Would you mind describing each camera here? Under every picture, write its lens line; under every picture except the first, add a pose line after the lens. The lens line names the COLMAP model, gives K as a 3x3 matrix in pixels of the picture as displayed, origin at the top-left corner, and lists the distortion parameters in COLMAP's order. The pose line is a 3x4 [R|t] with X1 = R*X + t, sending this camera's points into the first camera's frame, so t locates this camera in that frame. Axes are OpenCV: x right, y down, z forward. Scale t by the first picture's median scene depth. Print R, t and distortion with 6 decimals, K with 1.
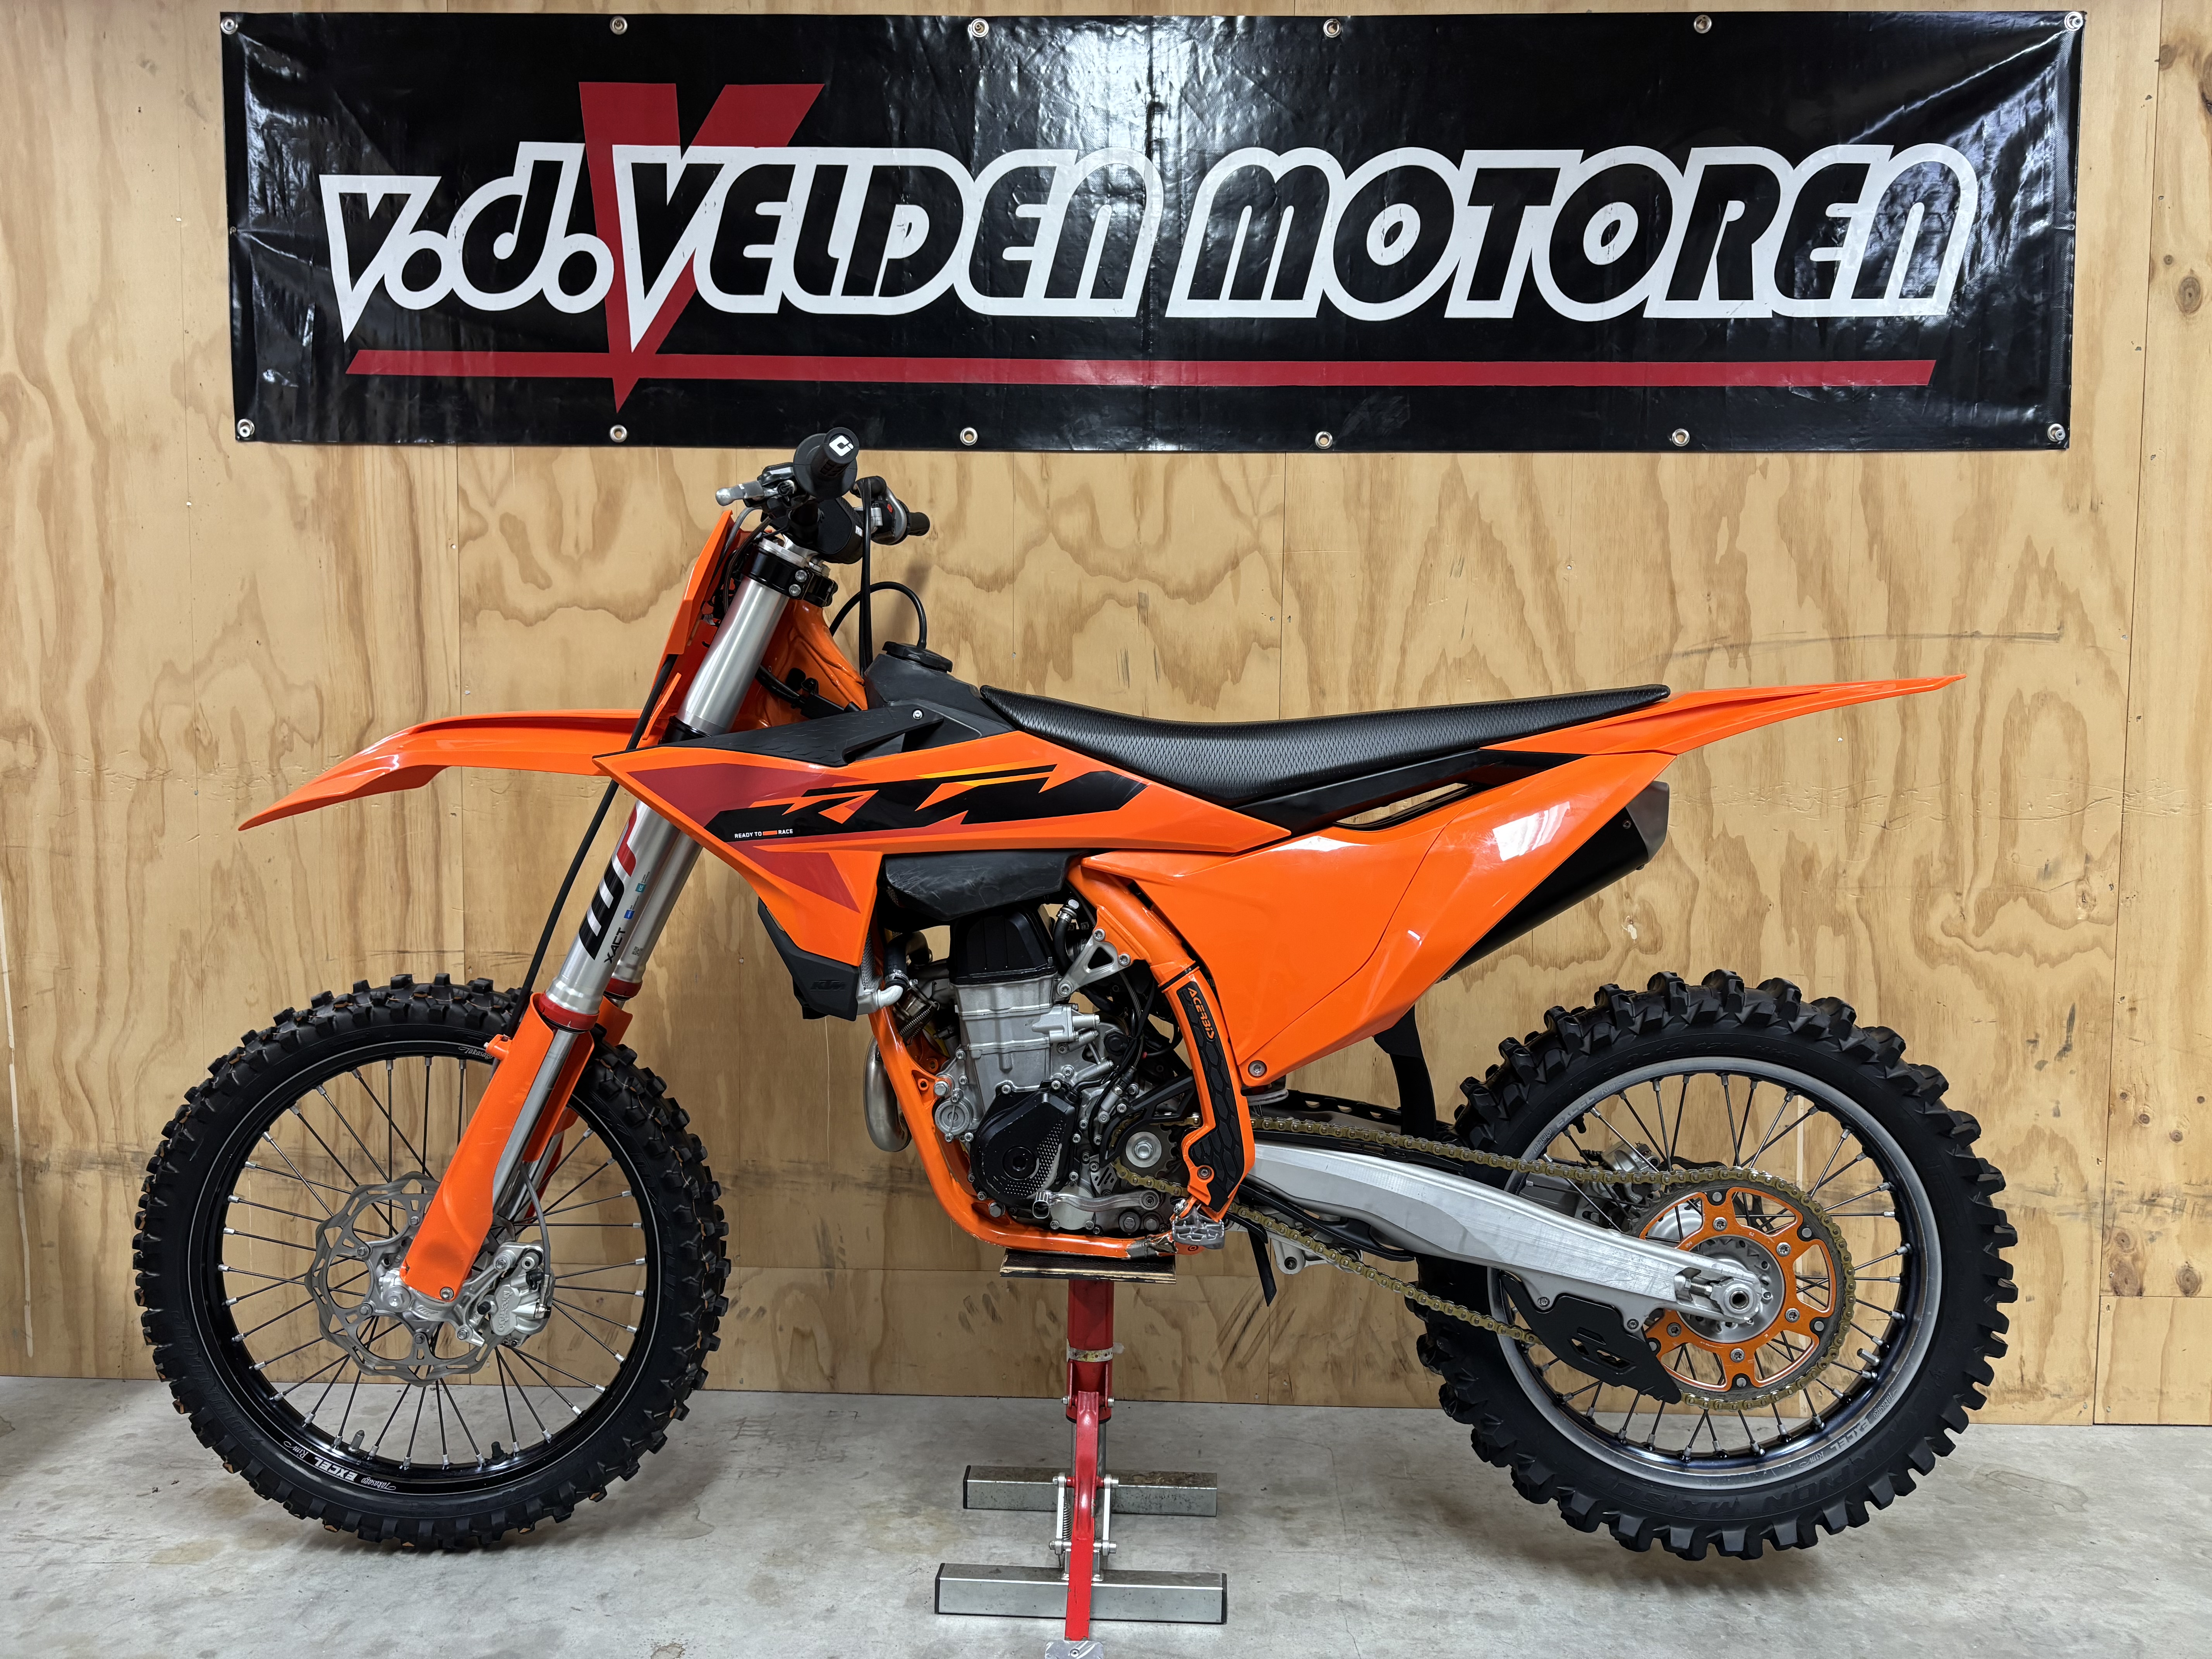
lens RADIAL K [[1684.9, 0, 1103.7], [0, 1684.9, 836.3], [0, 0, 1]] dist [0.033330, -0.034556]
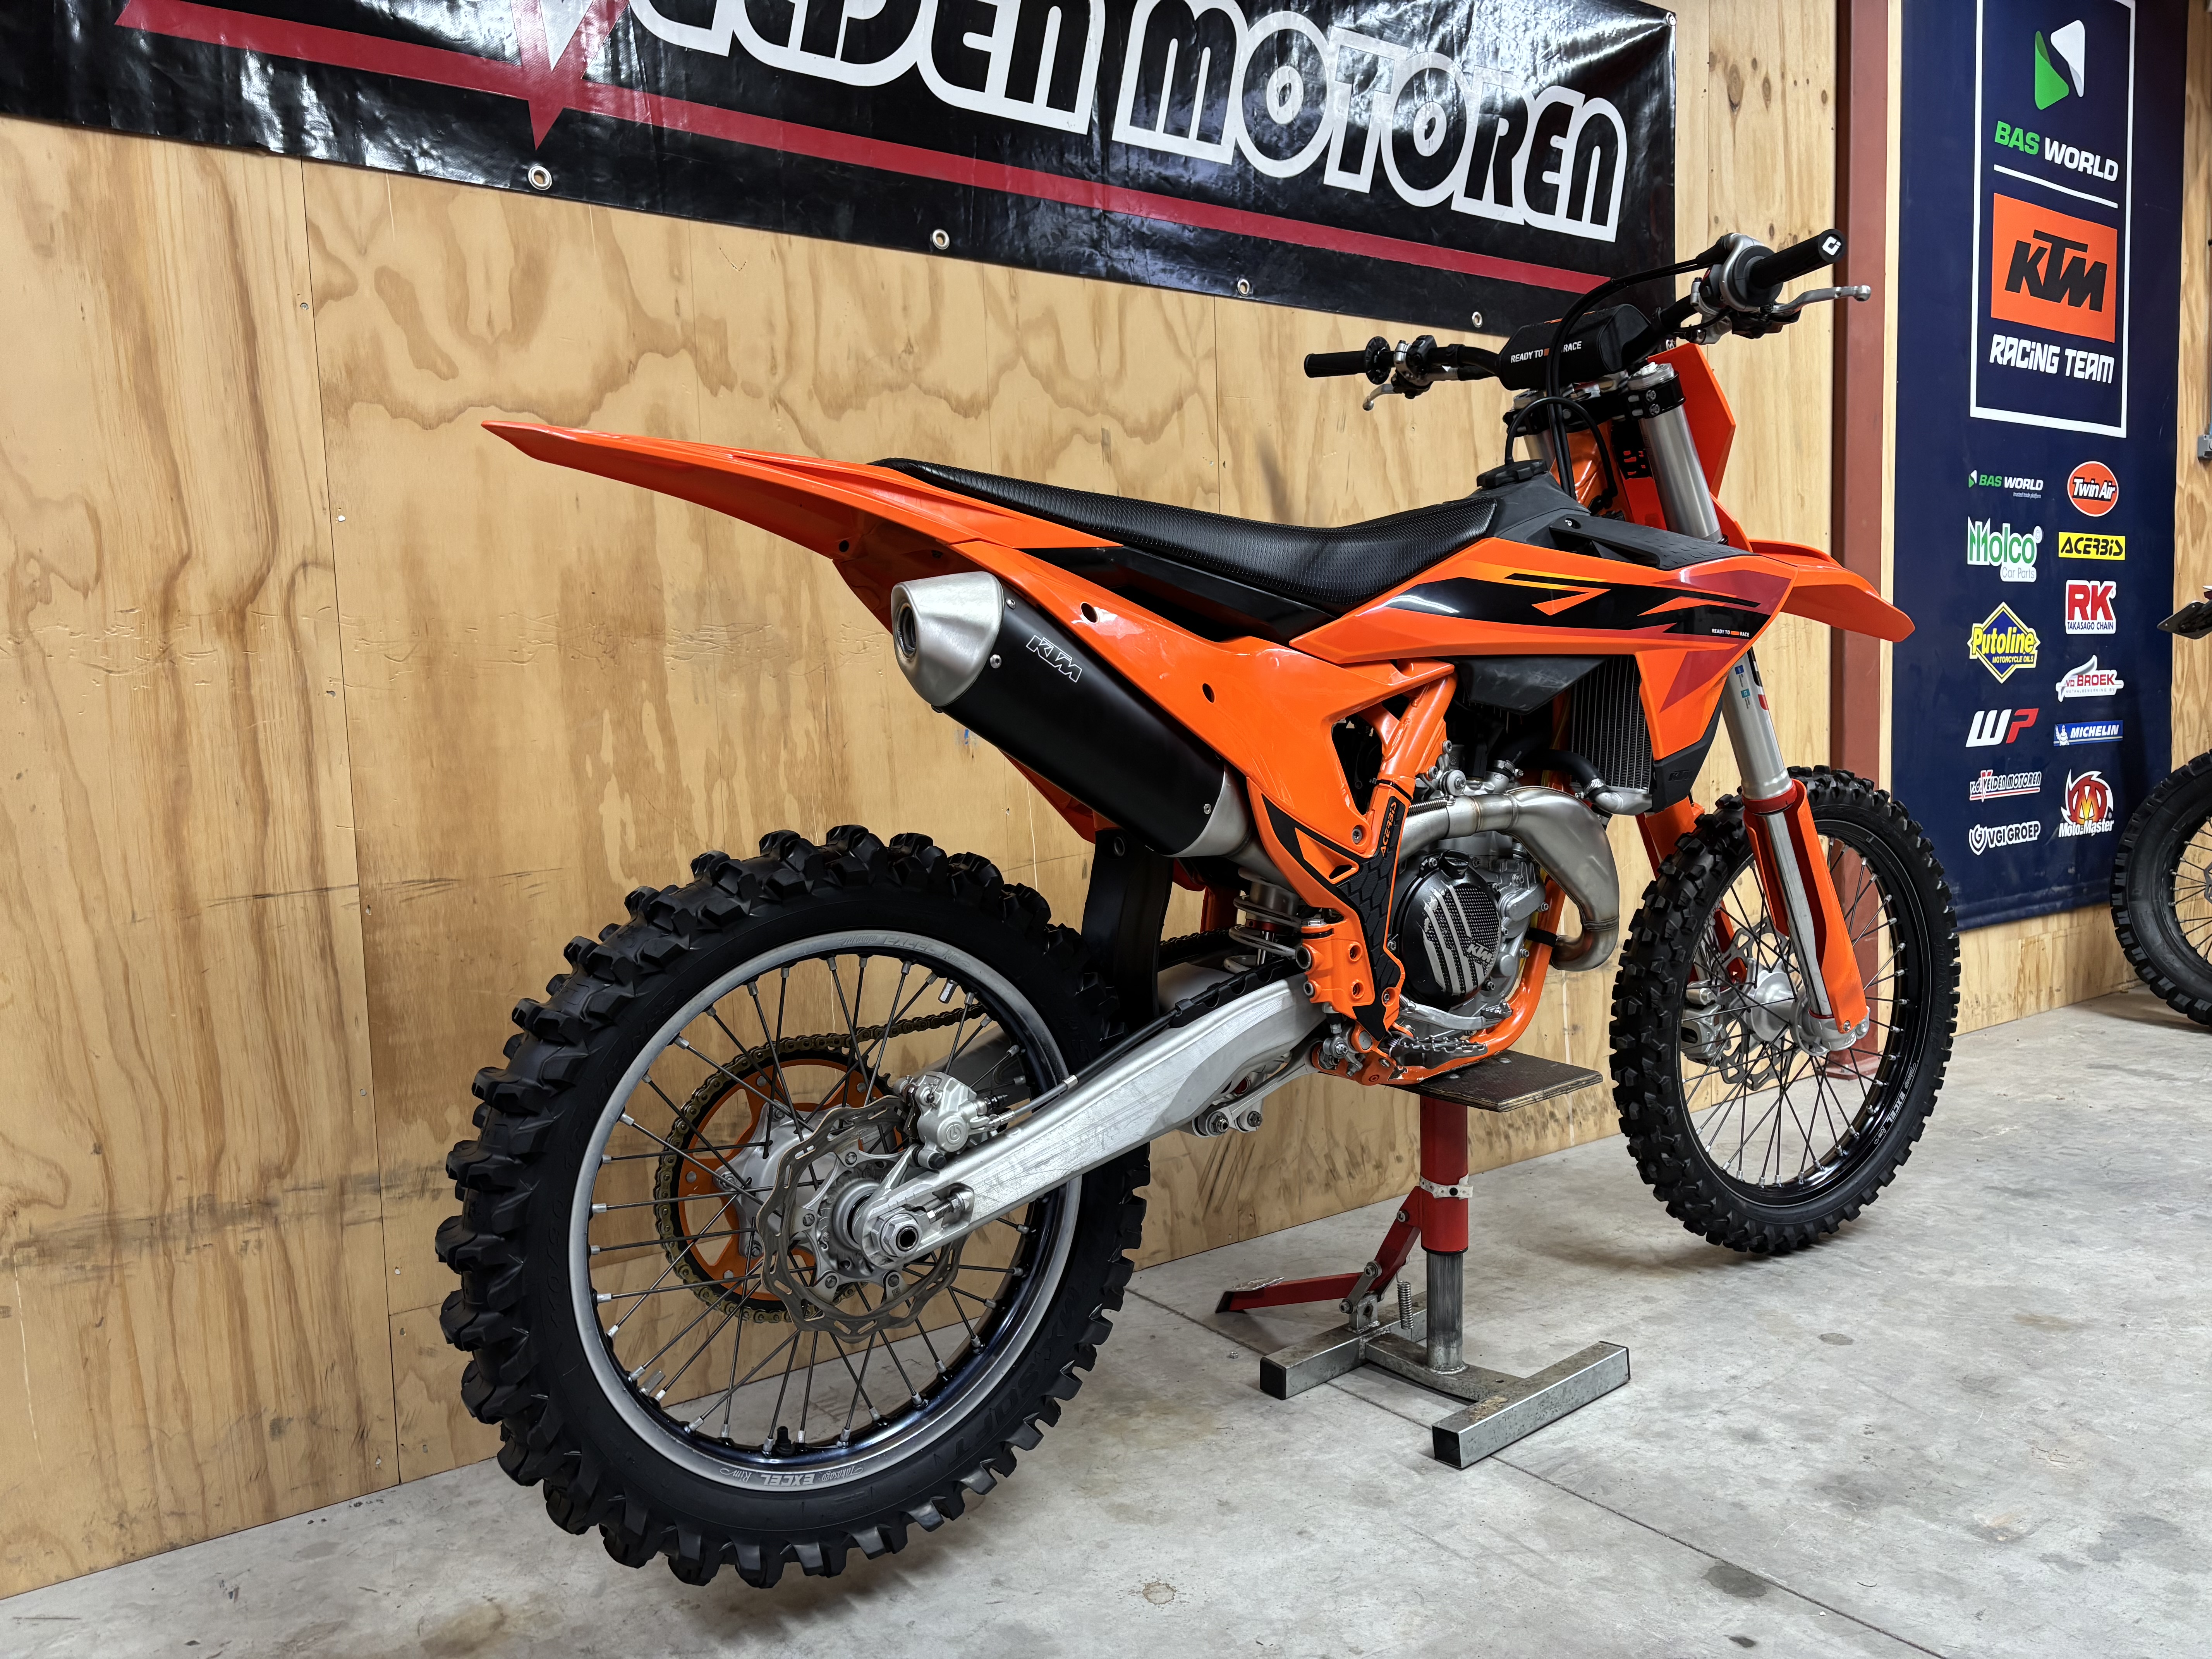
lens RADIAL K [[1684.9, 0, 1122.8], [0, 1684.9, 838.2], [0, 0, 1]] dist [0.033330, -0.034556]
pose [[0.782036, -0.090957, 0.616560, -0.579482], [0.080067, 0.995758, 0.045341, 0.043018], [-0.618069, 0.013908, 0.786001, 0.246898]]
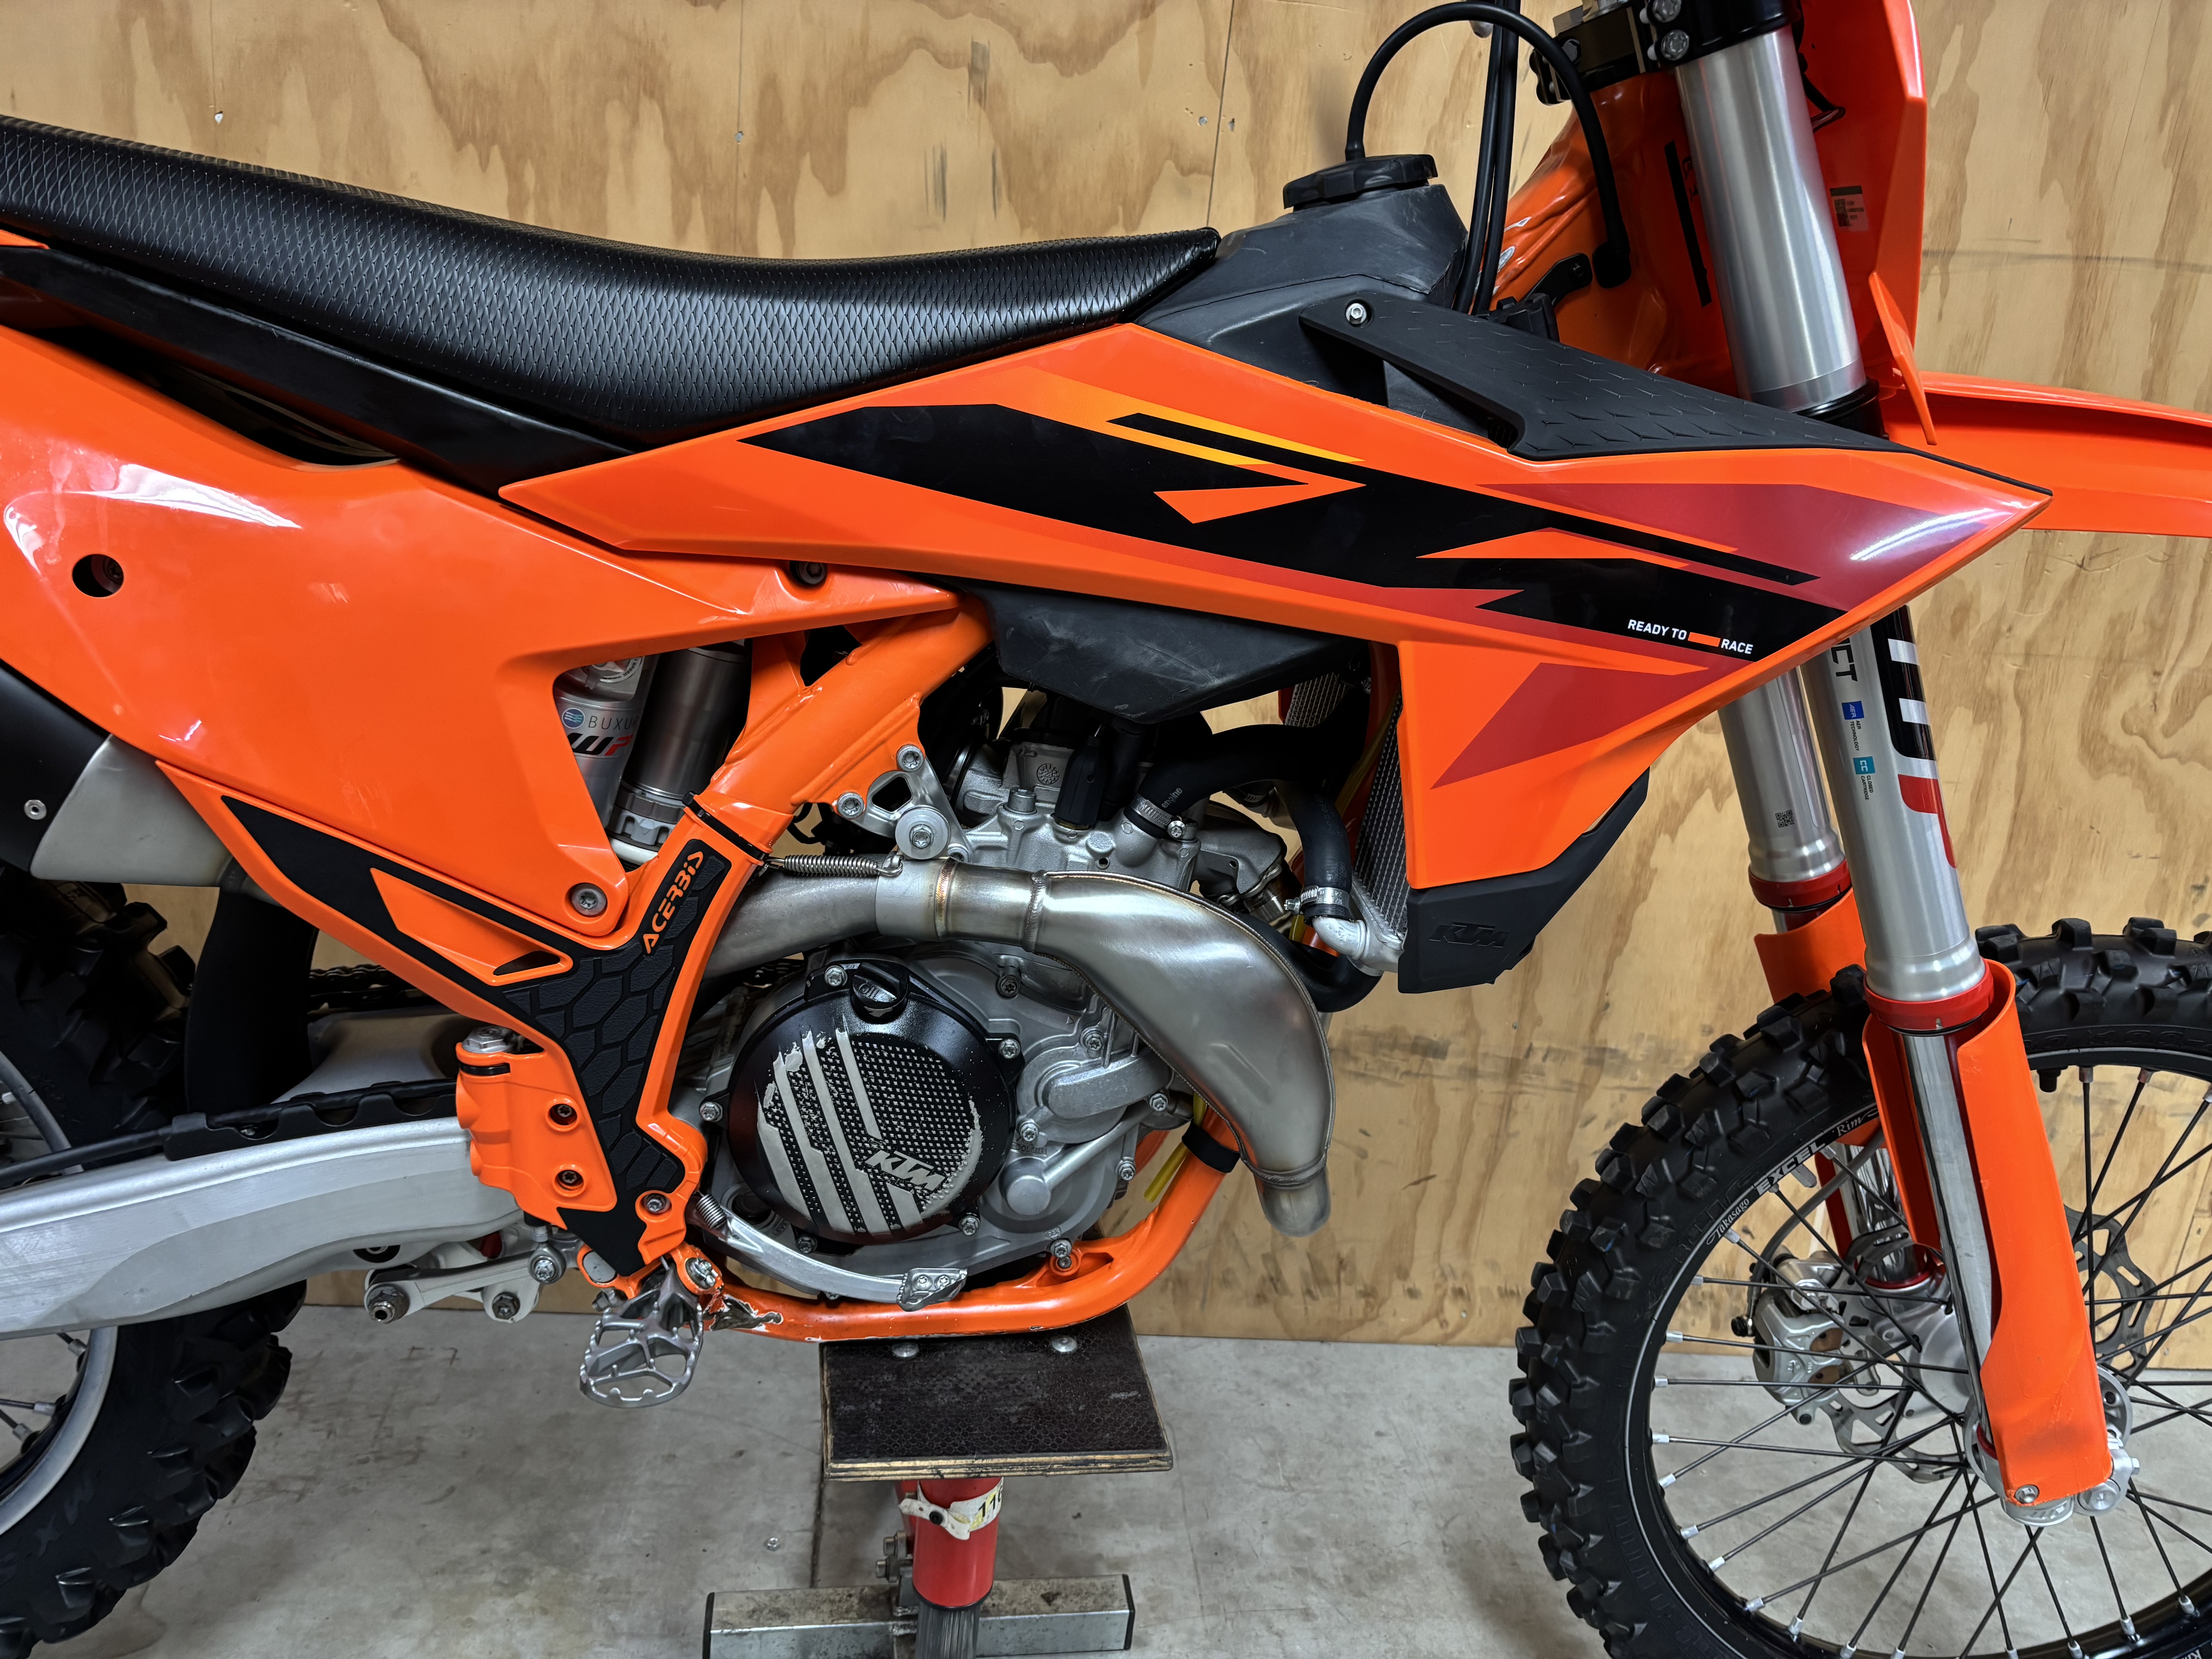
lens RADIAL K [[1684.9, 0, 1107.5], [0, 1684.9, 841.6], [0, 0, 1]] dist [0.033330, -0.034556]
pose [[0.987190, 0.050381, 0.151389, -0.006632], [-0.085212, 0.968666, 0.233292, -0.023226], [-0.134892, -0.243203, 0.960550, 0.391176]]
